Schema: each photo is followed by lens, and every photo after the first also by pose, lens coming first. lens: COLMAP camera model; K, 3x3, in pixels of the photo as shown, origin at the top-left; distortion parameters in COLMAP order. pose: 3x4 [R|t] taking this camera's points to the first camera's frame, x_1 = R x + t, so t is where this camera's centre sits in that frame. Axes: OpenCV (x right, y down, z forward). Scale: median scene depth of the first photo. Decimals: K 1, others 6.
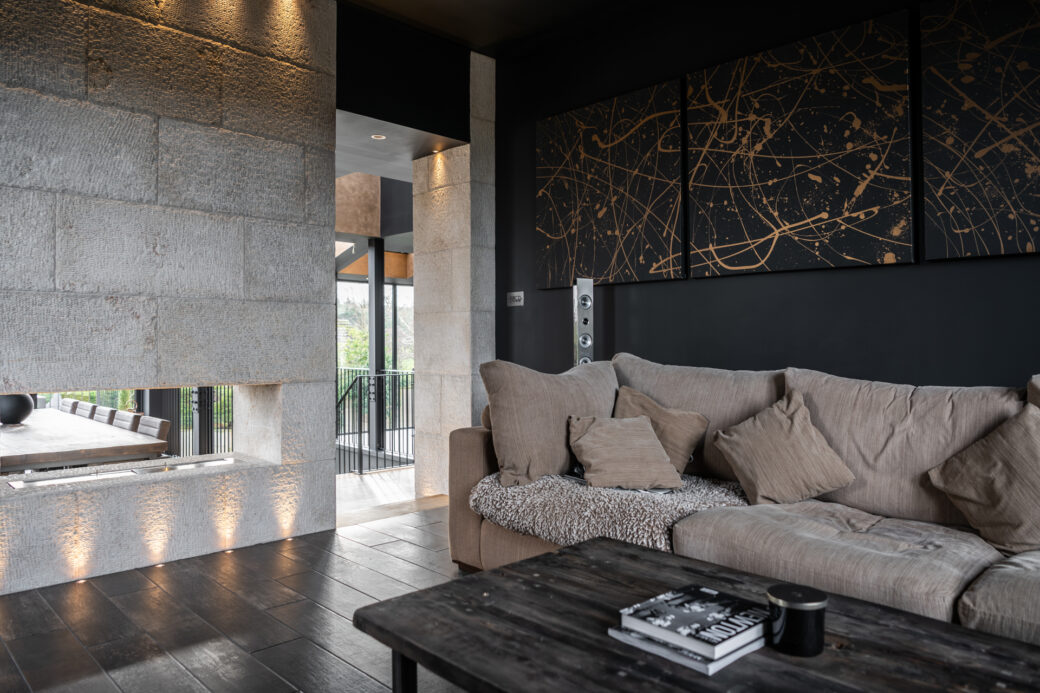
lens RADIAL K [[707.2, 0, 520.0], [0, 707.2, 346.5], [0, 0, 1]] dist [-0.012898, -0.002644]
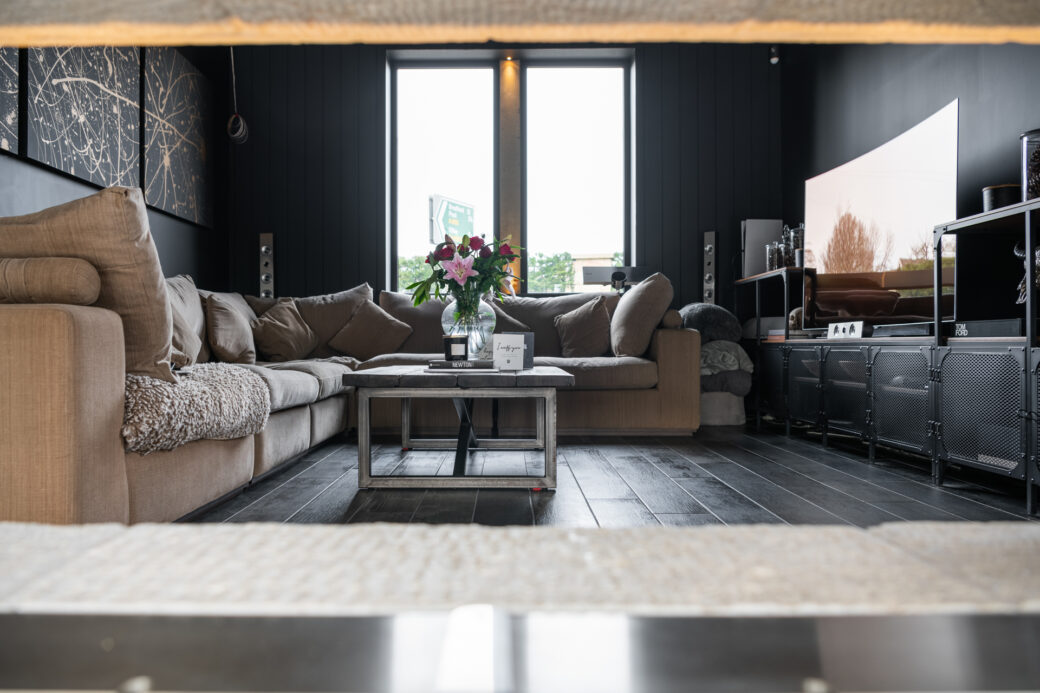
lens RADIAL K [[803.0, 0, 520.0], [0, 803.0, 346.5], [0, 0, 1]] dist [-0.011401, 0.001792]
pose [[-0.728009, 0.002321, 0.685564, -0.751250], [0.005219, 0.999984, 0.002157, 0.156042], [-0.685548, 0.005148, -0.728009, 1.274452]]
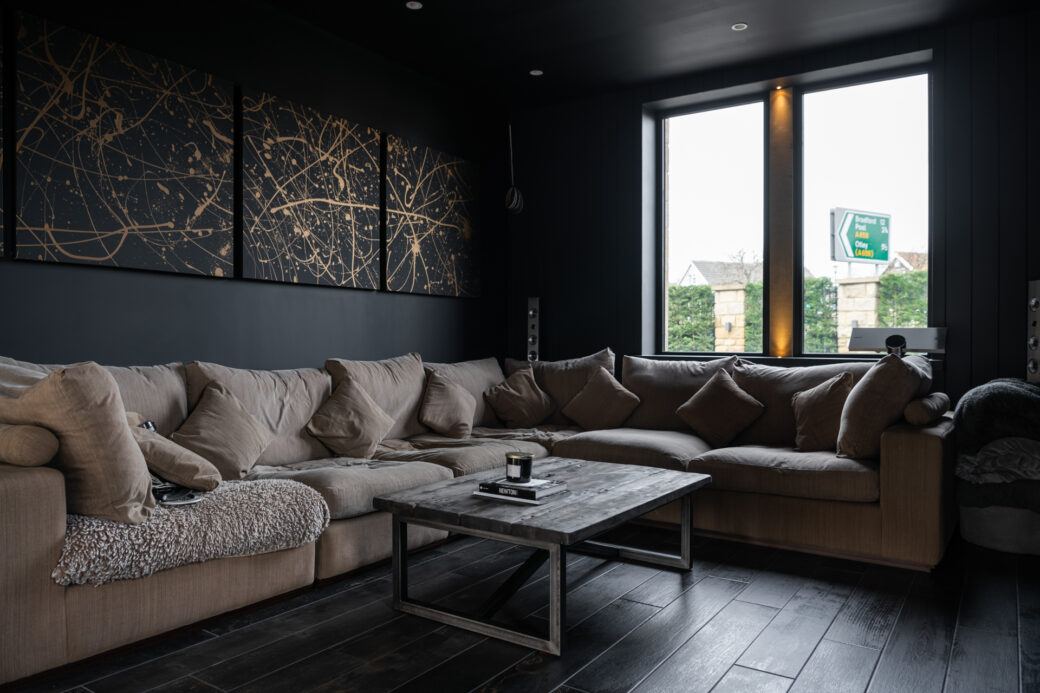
lens RADIAL K [[771.0, 0, 520.0], [0, 771.0, 346.5], [0, 0, 1]] dist [-0.014818, -0.005428]
pose [[-0.210252, -0.008002, 0.977614, -0.897003], [-0.003014, 0.999967, 0.007536, -0.004442], [-0.977643, -0.001362, -0.210269, 0.733607]]
